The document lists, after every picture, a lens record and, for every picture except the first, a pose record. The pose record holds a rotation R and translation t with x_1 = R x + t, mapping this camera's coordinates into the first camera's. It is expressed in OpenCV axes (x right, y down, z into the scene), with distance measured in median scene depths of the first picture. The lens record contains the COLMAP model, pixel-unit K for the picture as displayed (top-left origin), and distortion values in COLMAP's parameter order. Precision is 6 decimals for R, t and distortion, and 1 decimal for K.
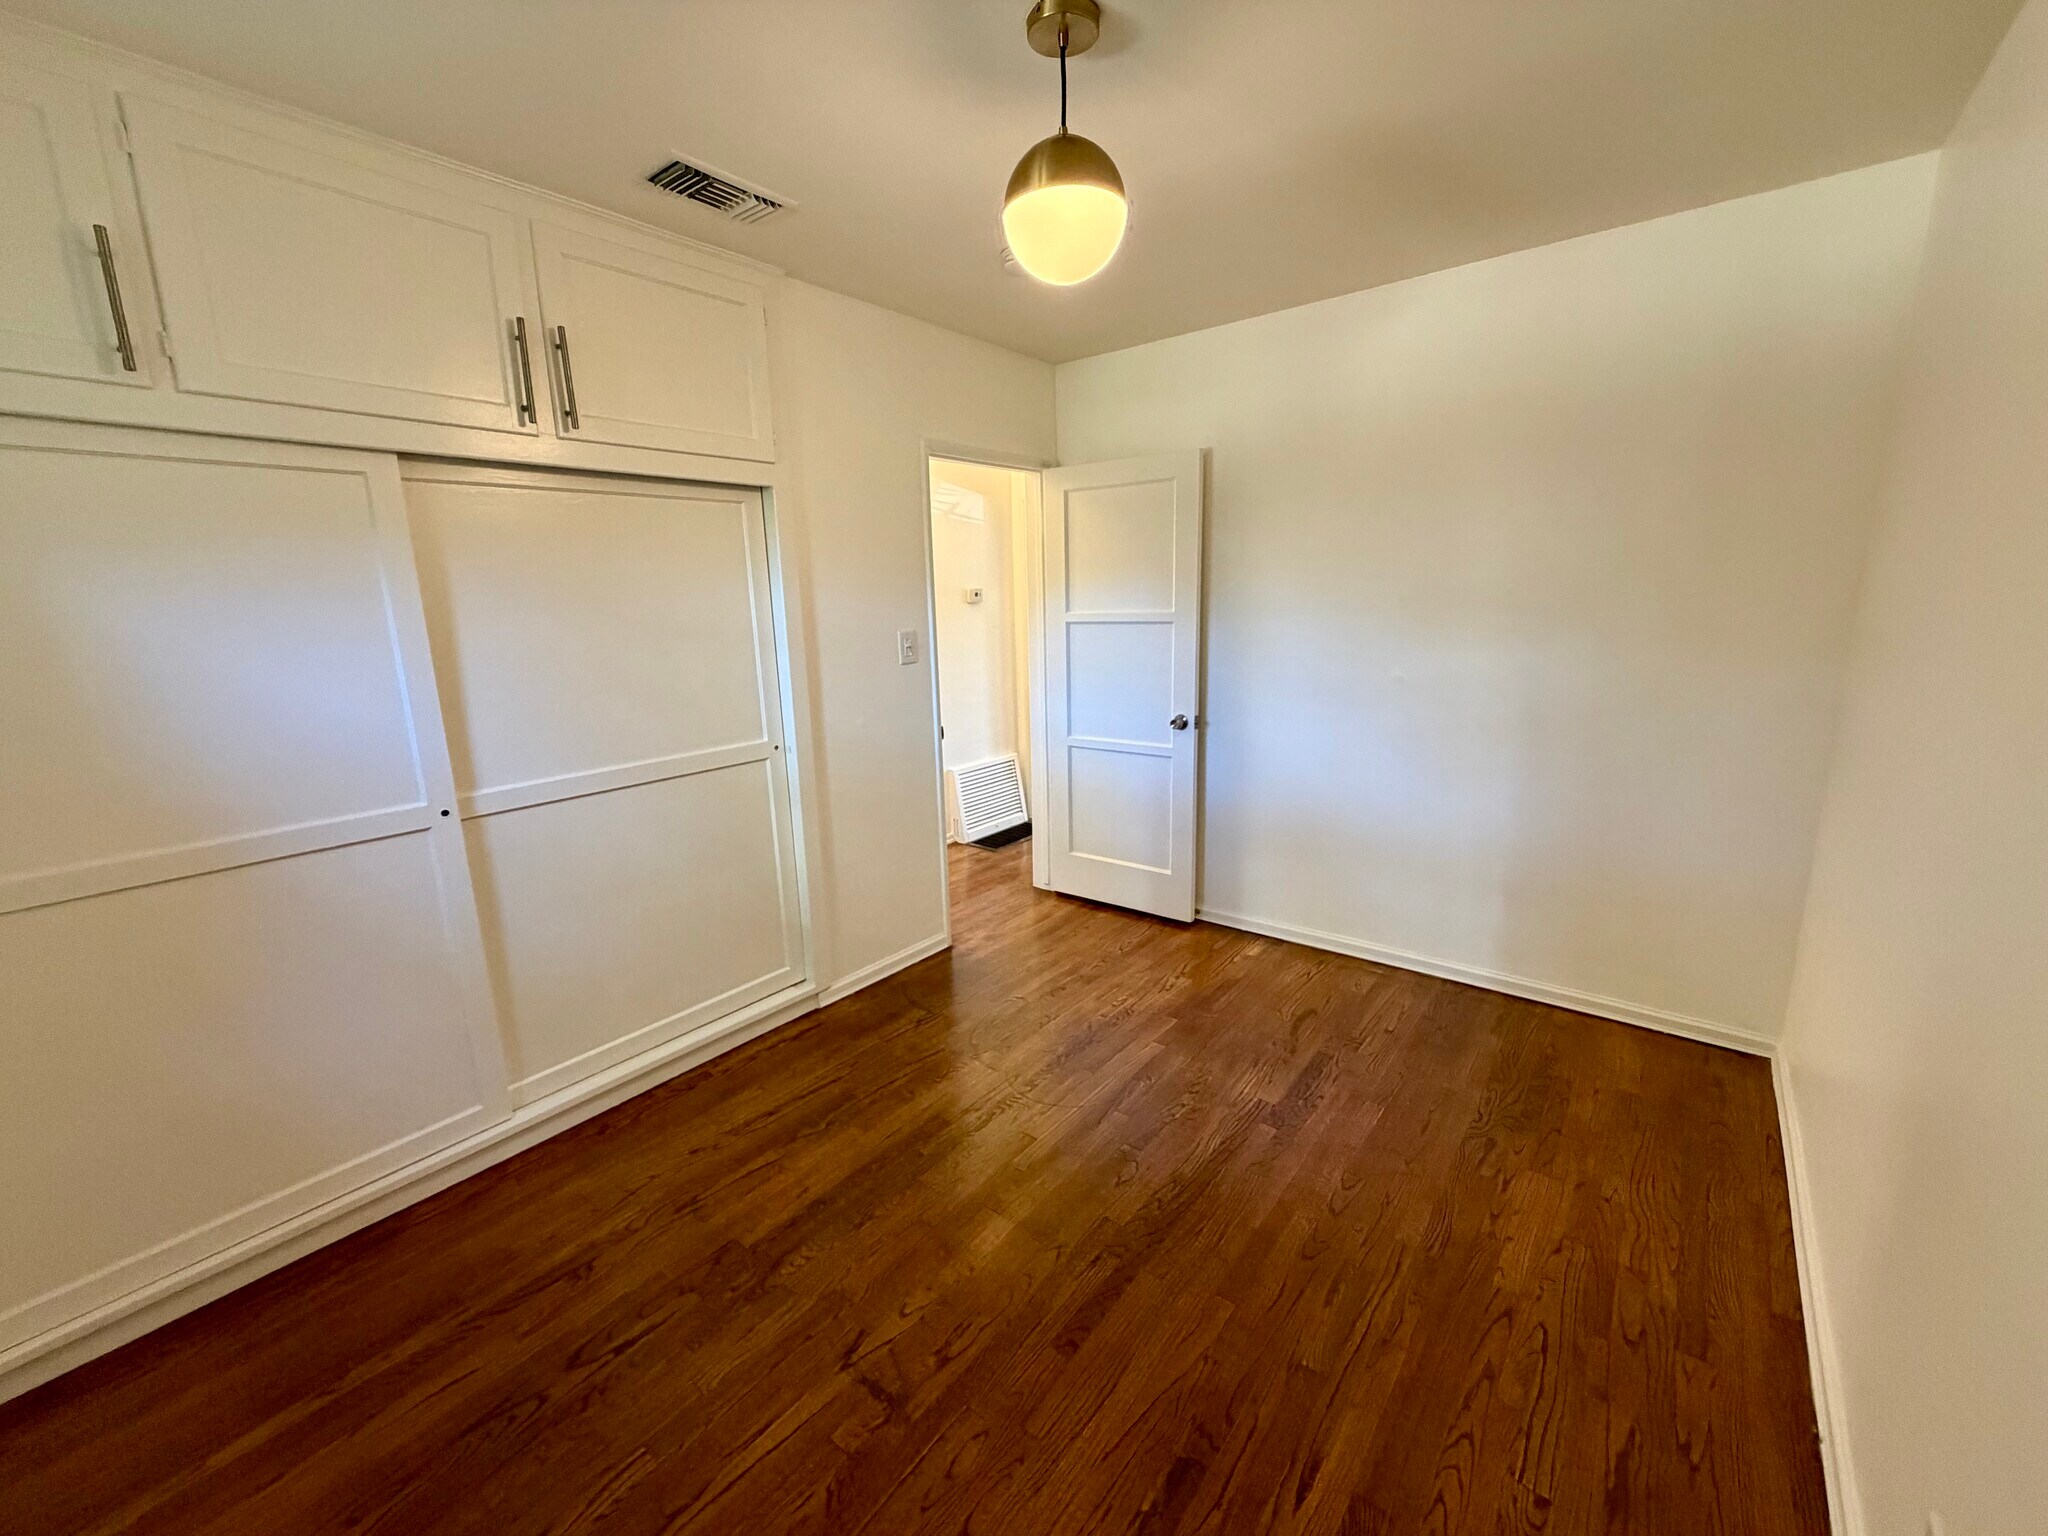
lens RADIAL K [[825.9, 0, 1024.0], [0, 825.9, 768.0], [0, 0, 1]] dist [0.001420, 0.000245]
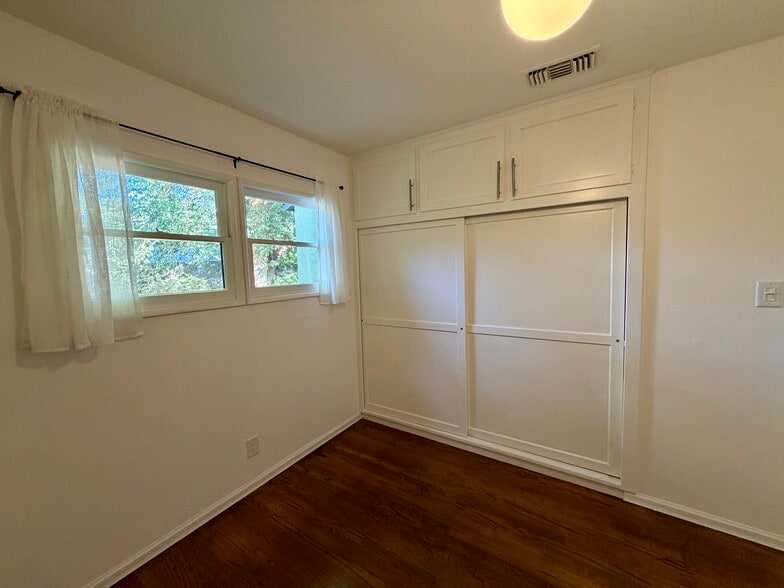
lens RADIAL K [[316.2, 0, 392.0], [0, 316.2, 294.0], [0, 0, 1]] dist [0.001420, 0.000245]
pose [[0.088213, 0.103991, -0.990659, 0.431564], [-0.179588, 0.979899, 0.086870, -0.126997], [0.979779, 0.170248, 0.105116, 0.575502]]
